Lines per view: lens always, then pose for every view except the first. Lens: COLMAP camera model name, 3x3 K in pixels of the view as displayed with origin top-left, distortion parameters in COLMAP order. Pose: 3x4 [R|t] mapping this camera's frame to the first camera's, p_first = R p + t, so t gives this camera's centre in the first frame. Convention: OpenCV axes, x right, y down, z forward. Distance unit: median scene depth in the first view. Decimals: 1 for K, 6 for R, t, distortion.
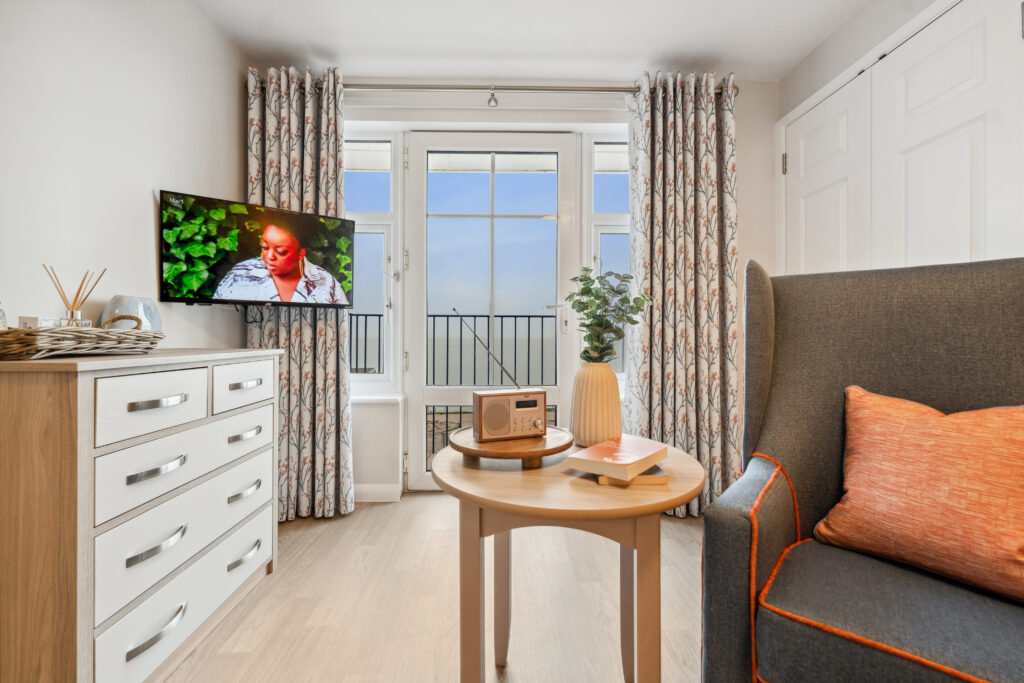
lens RADIAL K [[414.6, 0, 511.1], [0, 414.6, 336.5], [0, 0, 1]] dist [-0.001568, -0.000072]
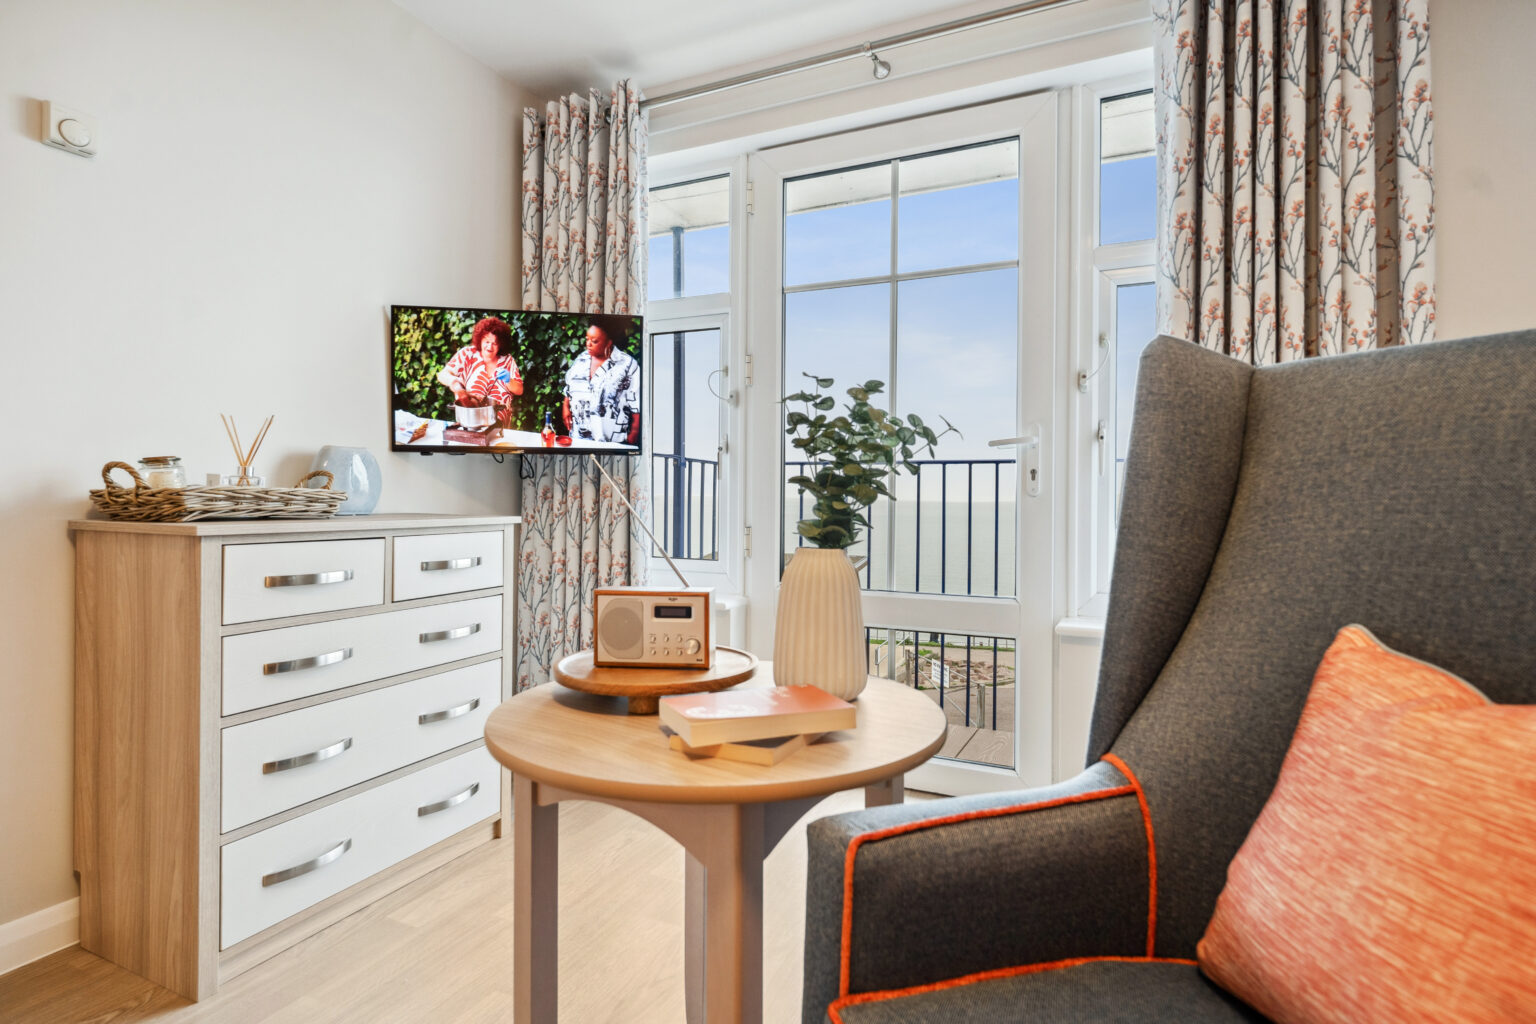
lens RADIAL K [[778.9, 0, 763.3], [0, 778.9, 497.3], [0, 0, 1]] dist [0.000409, -0.000760]
pose [[0.893306, 0.004968, -0.449422, 0.310379], [-0.006630, 0.999976, -0.002123, -0.001147], [0.449401, 0.004876, 0.893317, 0.021577]]
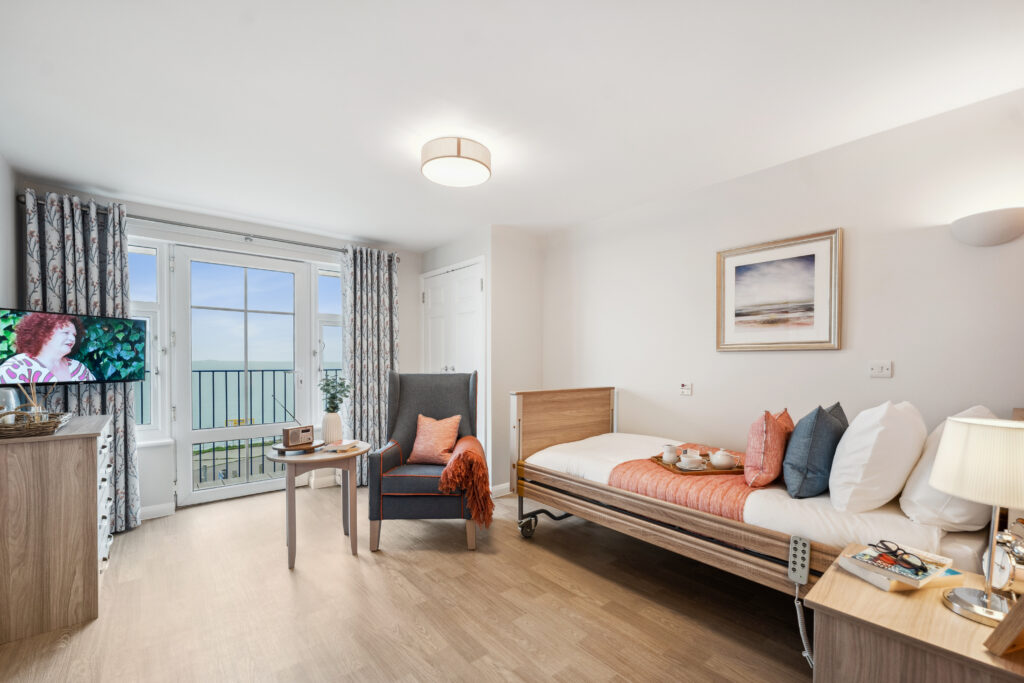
lens RADIAL K [[413.4, 0, 503.6], [0, 413.4, 368.1], [0, 0, 1]] dist [-0.000413, -0.000229]
pose [[0.787016, -0.010089, 0.616850, -0.276724], [0.000785, 0.999882, 0.015352, -0.129817], [-0.616932, -0.011598, 0.786931, -0.863928]]
